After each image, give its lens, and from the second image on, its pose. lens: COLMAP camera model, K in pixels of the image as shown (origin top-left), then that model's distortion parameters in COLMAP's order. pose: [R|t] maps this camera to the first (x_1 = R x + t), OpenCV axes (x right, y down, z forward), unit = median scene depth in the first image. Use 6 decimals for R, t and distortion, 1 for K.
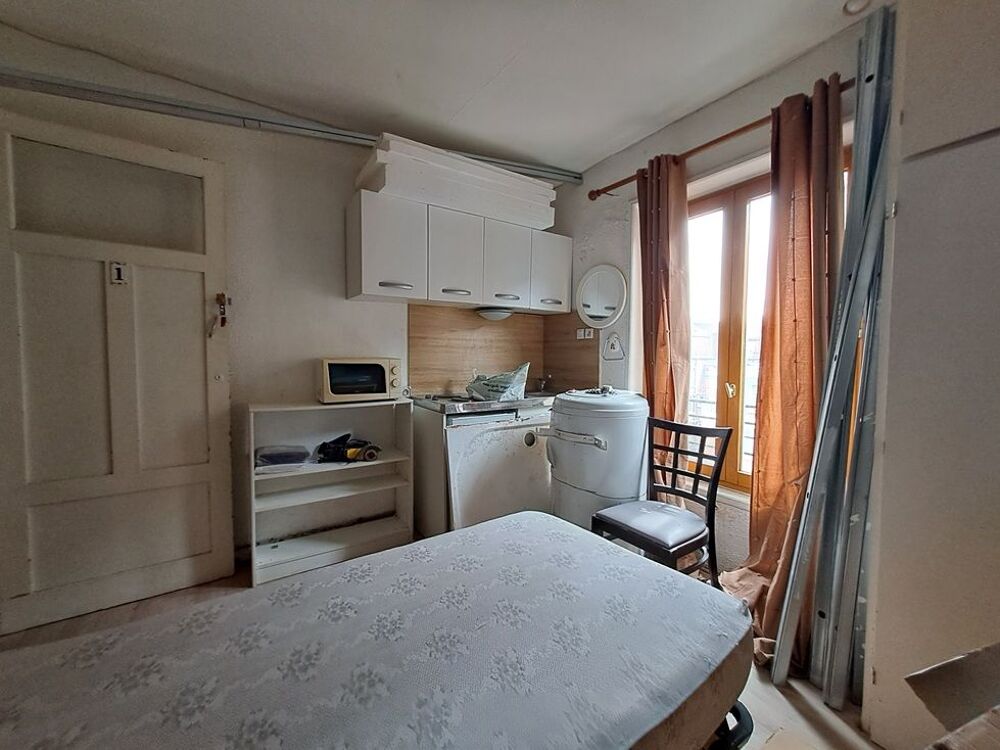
lens RADIAL K [[392.9, 0, 503.0], [0, 392.9, 371.9], [0, 0, 1]] dist [-0.000963, 0.000154]
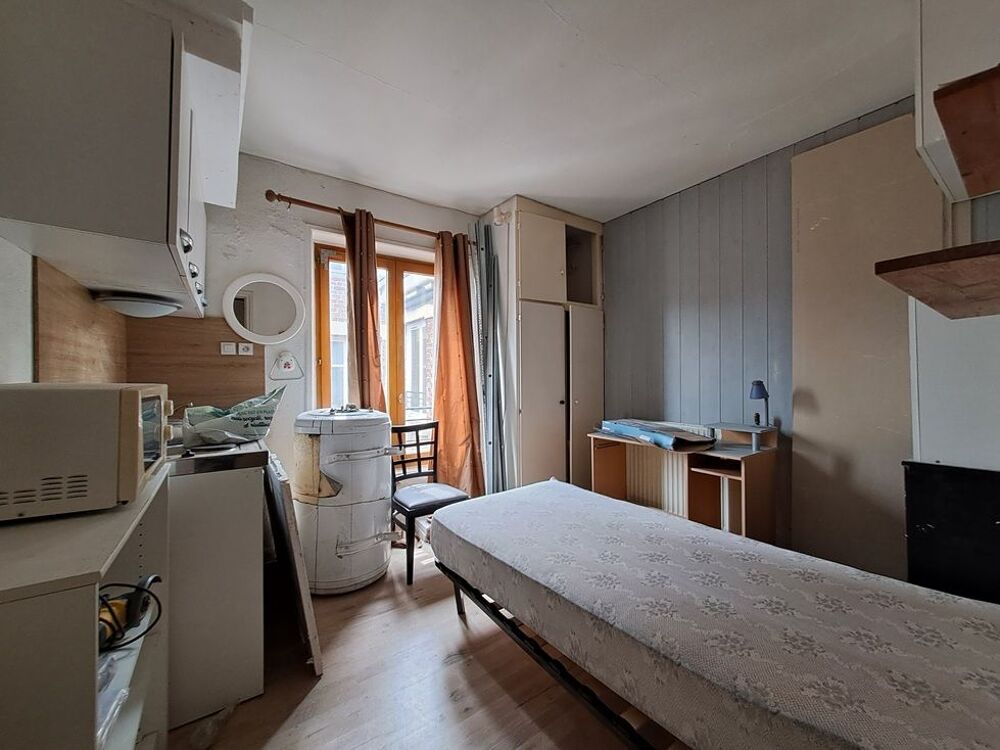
lens RADIAL K [[392.9, 0, 503.0], [0, 392.9, 371.9], [0, 0, 1]] dist [-0.000963, 0.000154]
pose [[-0.016648, 0.000376, 0.999861, -0.739776], [0.050941, 0.998702, 0.000473, -0.025867], [-0.998563, 0.050942, -0.016646, 0.559601]]
